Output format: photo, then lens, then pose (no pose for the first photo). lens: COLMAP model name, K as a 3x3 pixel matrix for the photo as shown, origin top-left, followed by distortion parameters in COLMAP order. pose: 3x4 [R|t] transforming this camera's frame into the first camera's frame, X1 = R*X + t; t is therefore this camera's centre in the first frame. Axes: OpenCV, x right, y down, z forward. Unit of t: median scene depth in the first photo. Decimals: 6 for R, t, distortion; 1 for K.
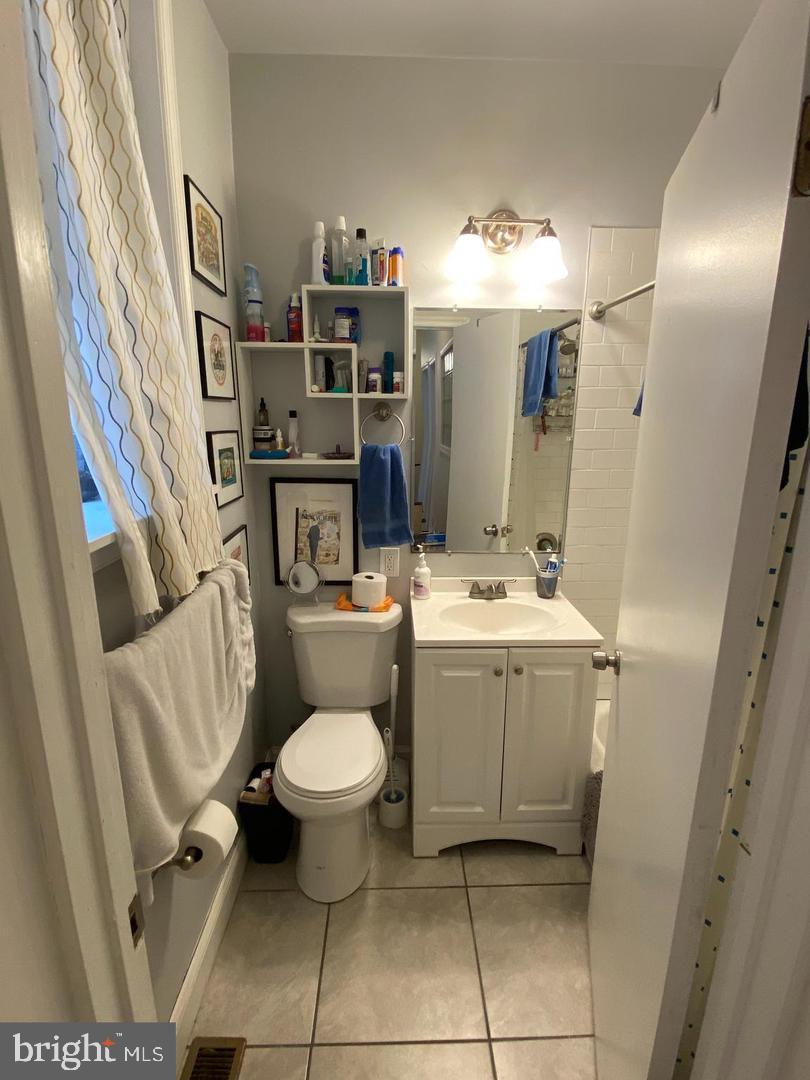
lens RADIAL K [[515.4, 0, 405.0], [0, 515.4, 540.0], [0, 0, 1]] dist [0.033790, -0.031269]
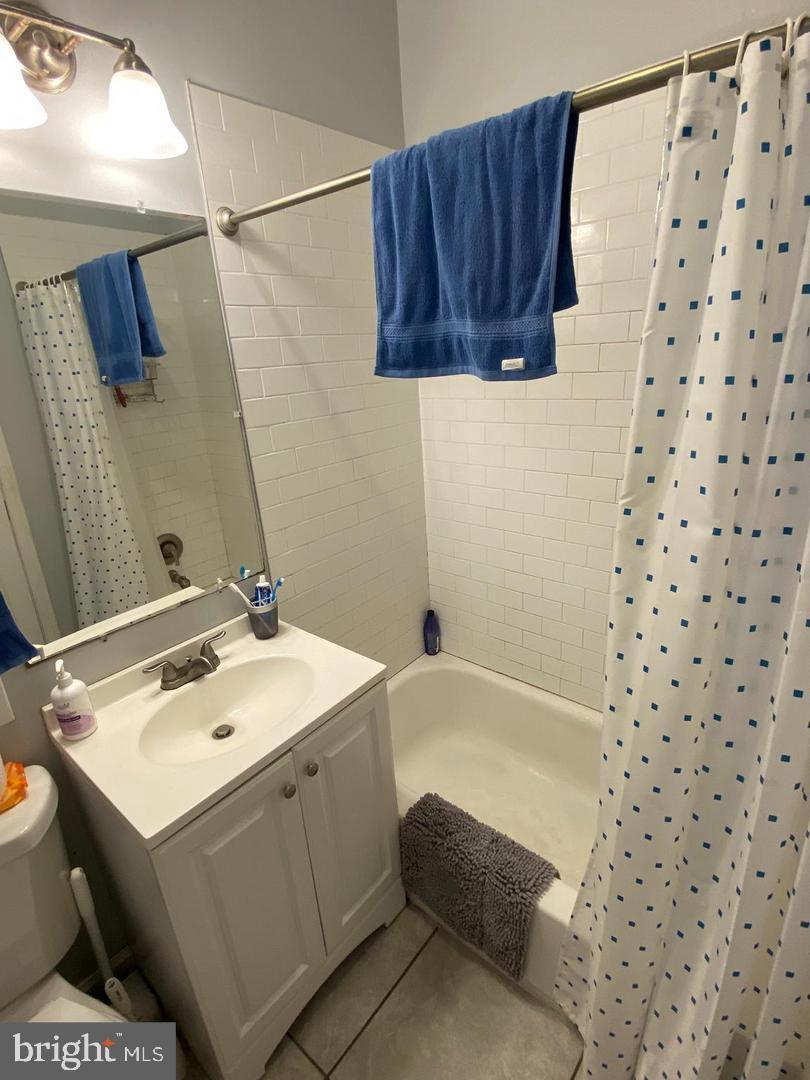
lens RADIAL K [[515.4, 0, 405.0], [0, 515.4, 540.0], [0, 0, 1]] dist [0.033790, -0.031269]
pose [[0.651110, -0.298234, 0.697934, -0.075741], [0.241474, 0.953182, 0.182030, -0.113532], [-0.719545, 0.050012, 0.692642, 0.384442]]
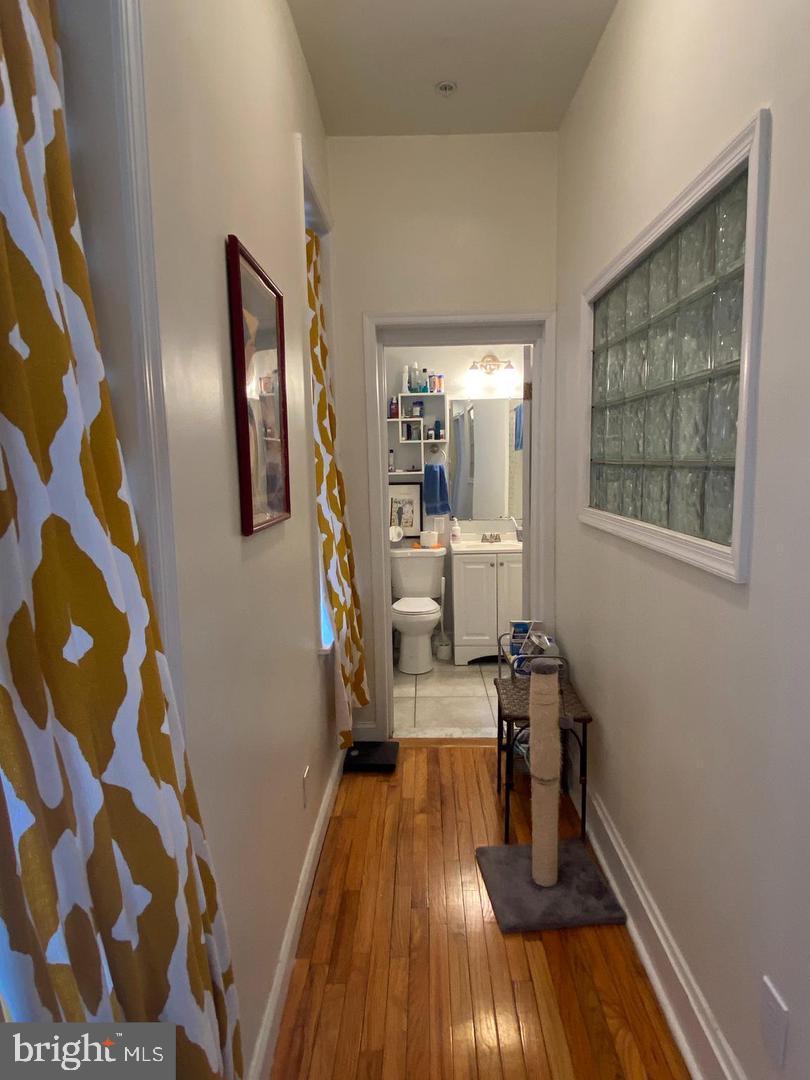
lens RADIAL K [[619.1, 0, 405.0], [0, 619.1, 540.0], [0, 0, 1]] dist [0.060948, -0.057745]
pose [[0.998508, -0.021033, -0.050393, -0.045710], [0.015394, 0.993835, -0.109795, 0.385892], [0.052392, 0.108856, 0.992676, -1.430422]]
